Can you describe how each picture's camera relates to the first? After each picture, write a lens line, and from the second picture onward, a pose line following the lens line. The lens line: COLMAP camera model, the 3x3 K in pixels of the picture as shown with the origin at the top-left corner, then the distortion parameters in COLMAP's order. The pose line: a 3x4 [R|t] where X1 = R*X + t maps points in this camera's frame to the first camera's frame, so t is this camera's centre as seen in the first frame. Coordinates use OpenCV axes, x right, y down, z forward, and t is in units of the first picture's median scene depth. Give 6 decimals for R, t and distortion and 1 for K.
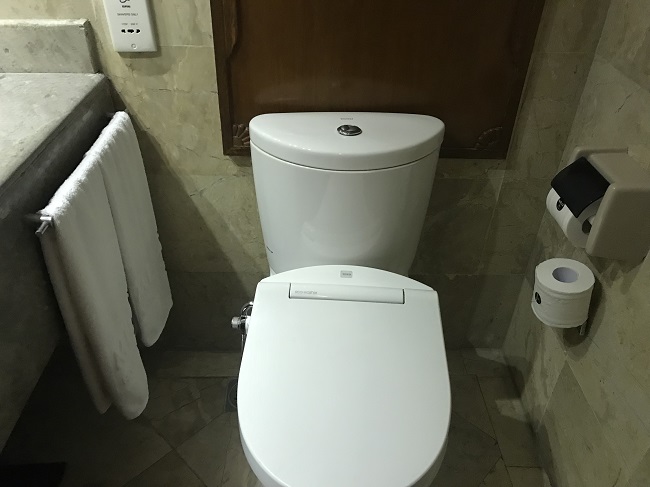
lens RADIAL K [[520.1, 0, 326.4], [0, 520.1, 240.2], [0, 0, 1]] dist [0.009161, 0.005647]
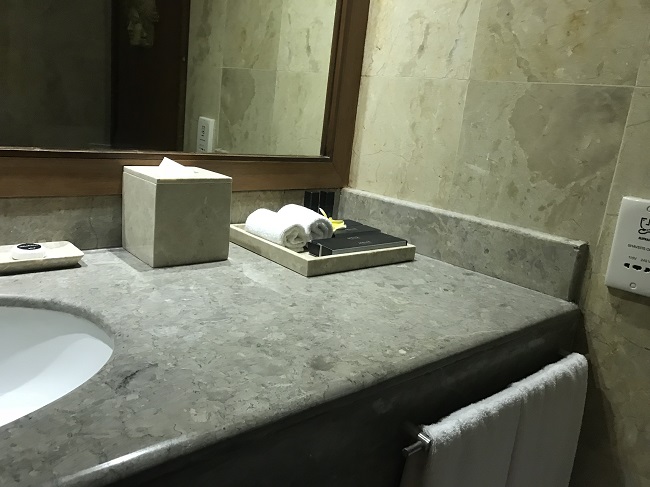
lens RADIAL K [[520.1, 0, 326.4], [0, 520.1, 240.2], [0, 0, 1]] dist [0.009161, 0.005647]
pose [[0.623972, 0.212005, -0.752139, -0.091313], [-0.516985, 0.833749, -0.193880, -0.048272], [0.585991, 0.509821, 0.629839, 0.228902]]
